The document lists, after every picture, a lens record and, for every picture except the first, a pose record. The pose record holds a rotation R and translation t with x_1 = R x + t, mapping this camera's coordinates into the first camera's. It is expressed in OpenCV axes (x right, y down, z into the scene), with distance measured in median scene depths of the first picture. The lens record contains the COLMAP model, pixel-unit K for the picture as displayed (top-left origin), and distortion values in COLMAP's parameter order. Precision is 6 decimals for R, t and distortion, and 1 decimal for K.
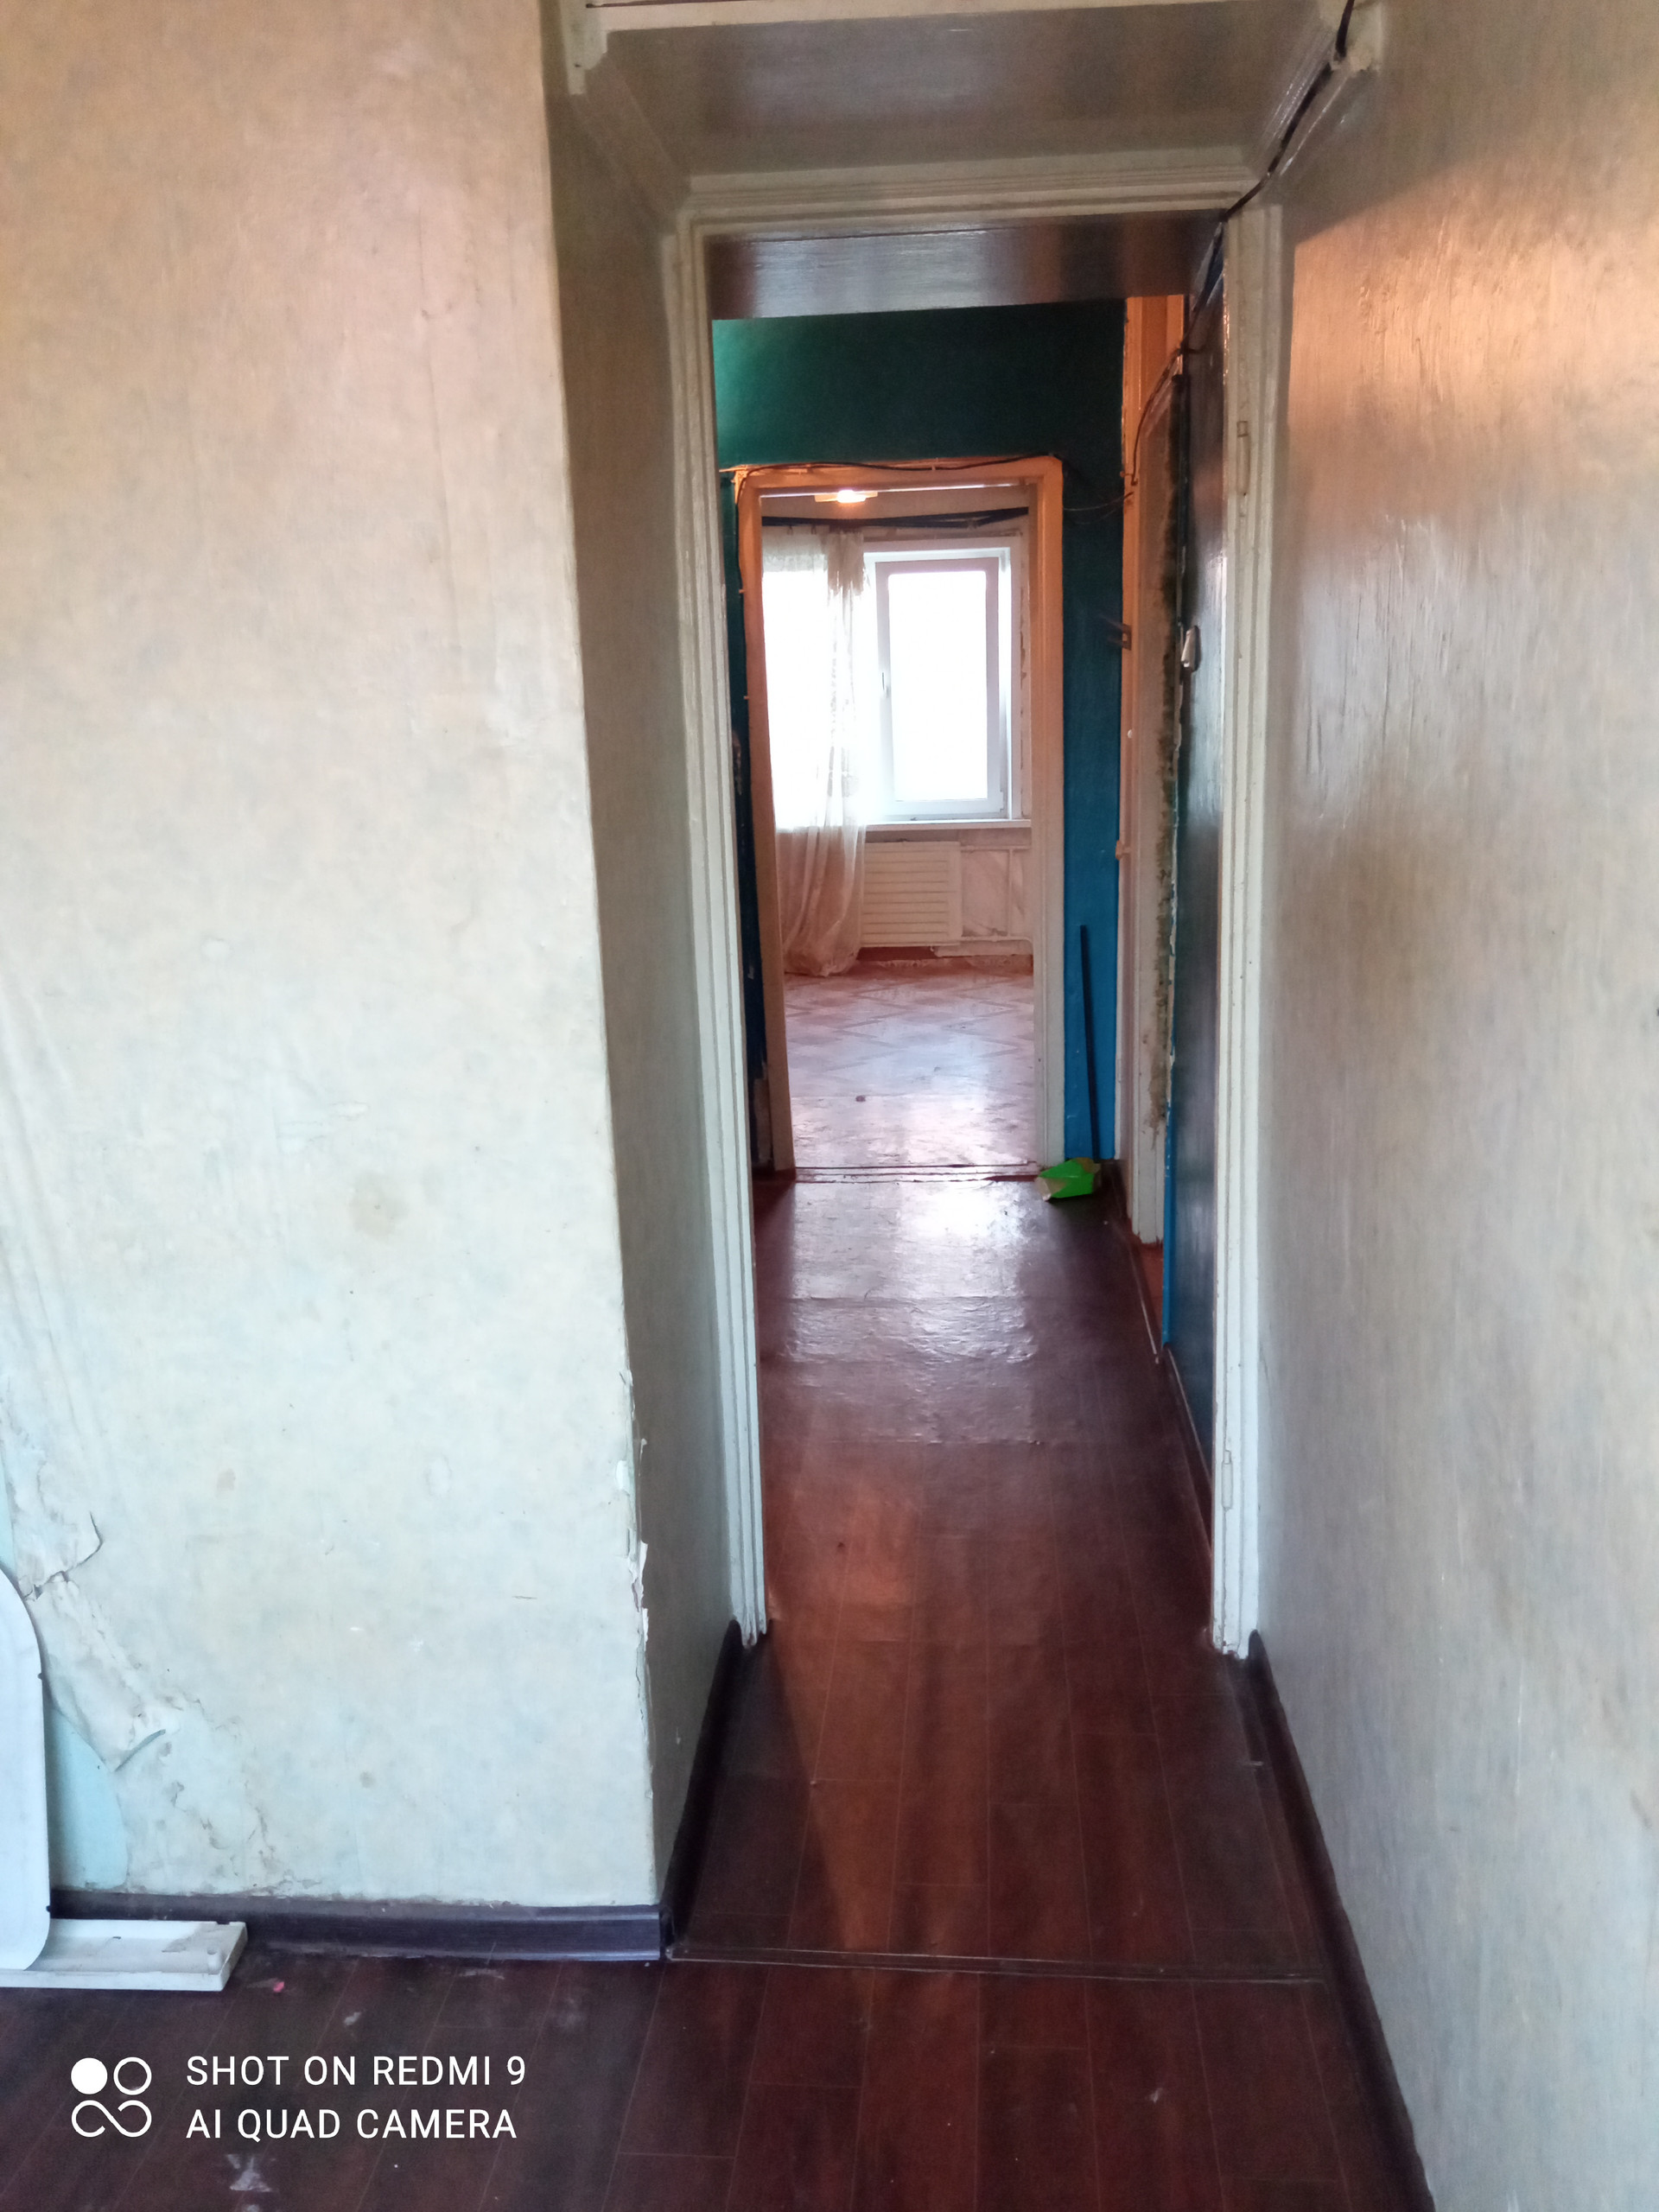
lens RADIAL K [[1790.9, 0, 829.5], [0, 1790.9, 1106.0], [0, 0, 1]] dist [0.114391, -0.199150]
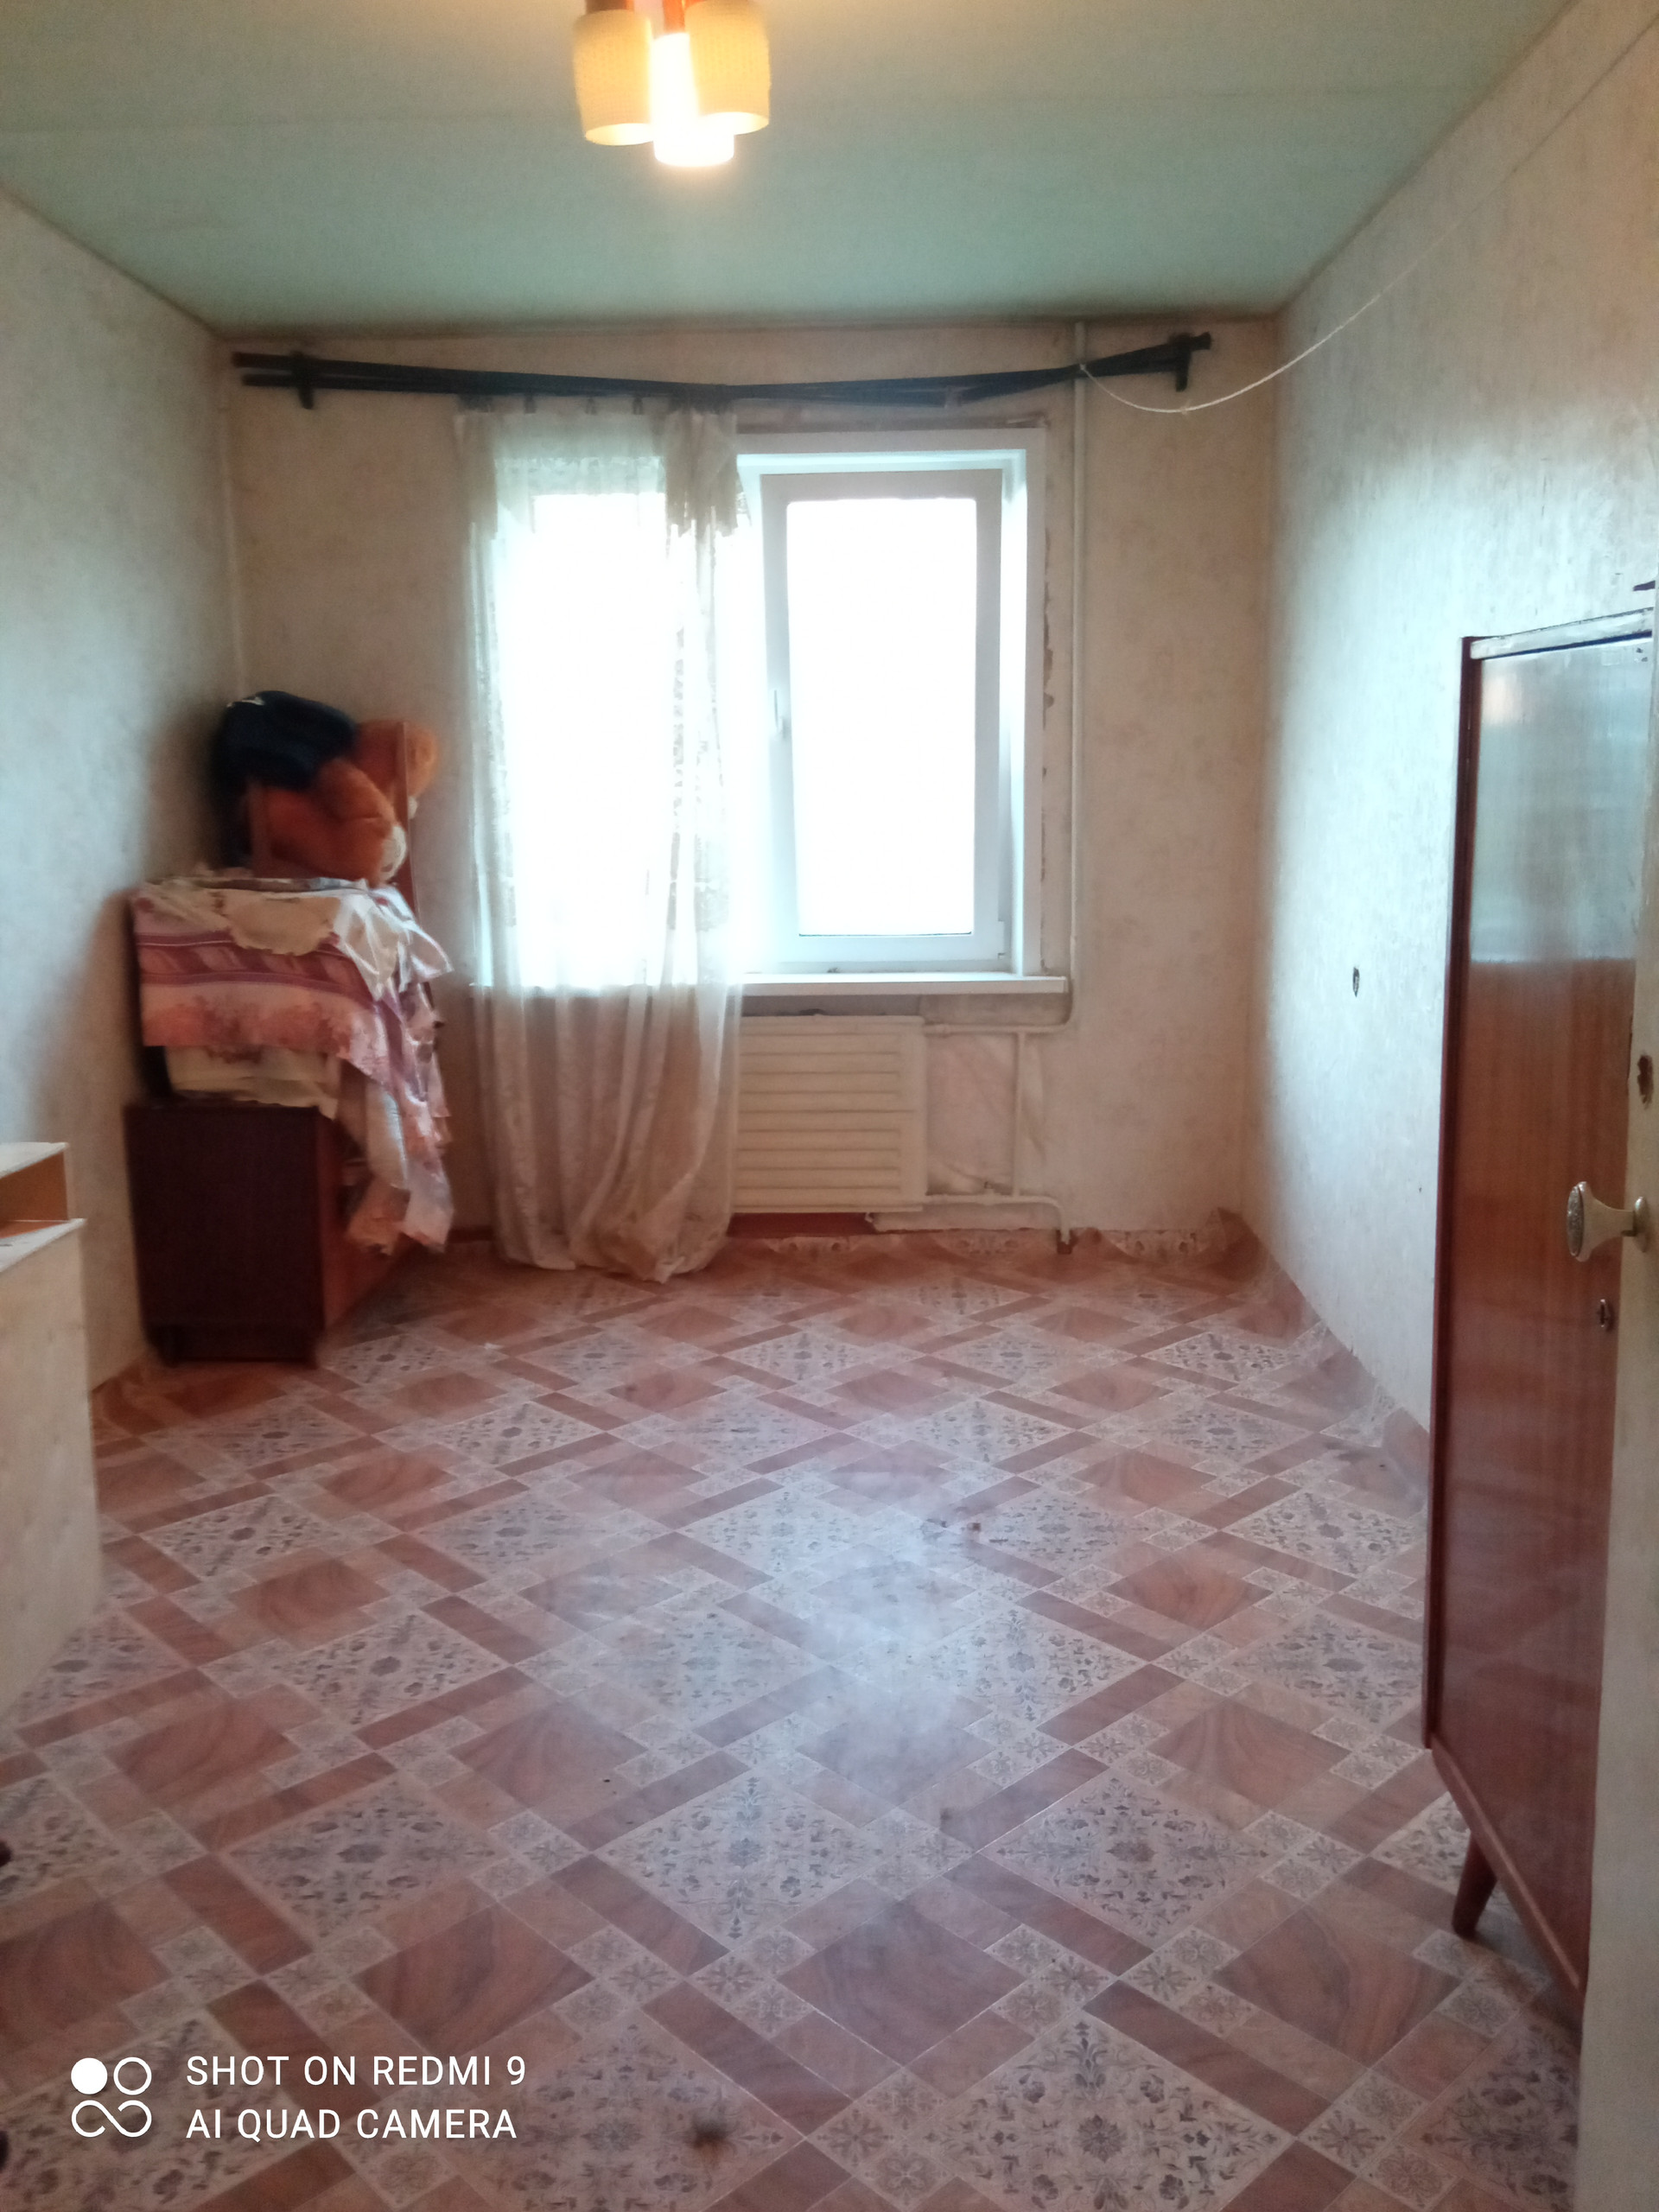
lens RADIAL K [[1790.9, 0, 829.5], [0, 1790.9, 1106.0], [0, 0, 1]] dist [0.114391, -0.199150]
pose [[0.997847, 0.002418, 0.065542, 0.011547], [-0.000543, 0.999590, -0.028616, -0.106959], [-0.065585, 0.028518, 0.997439, 0.486819]]
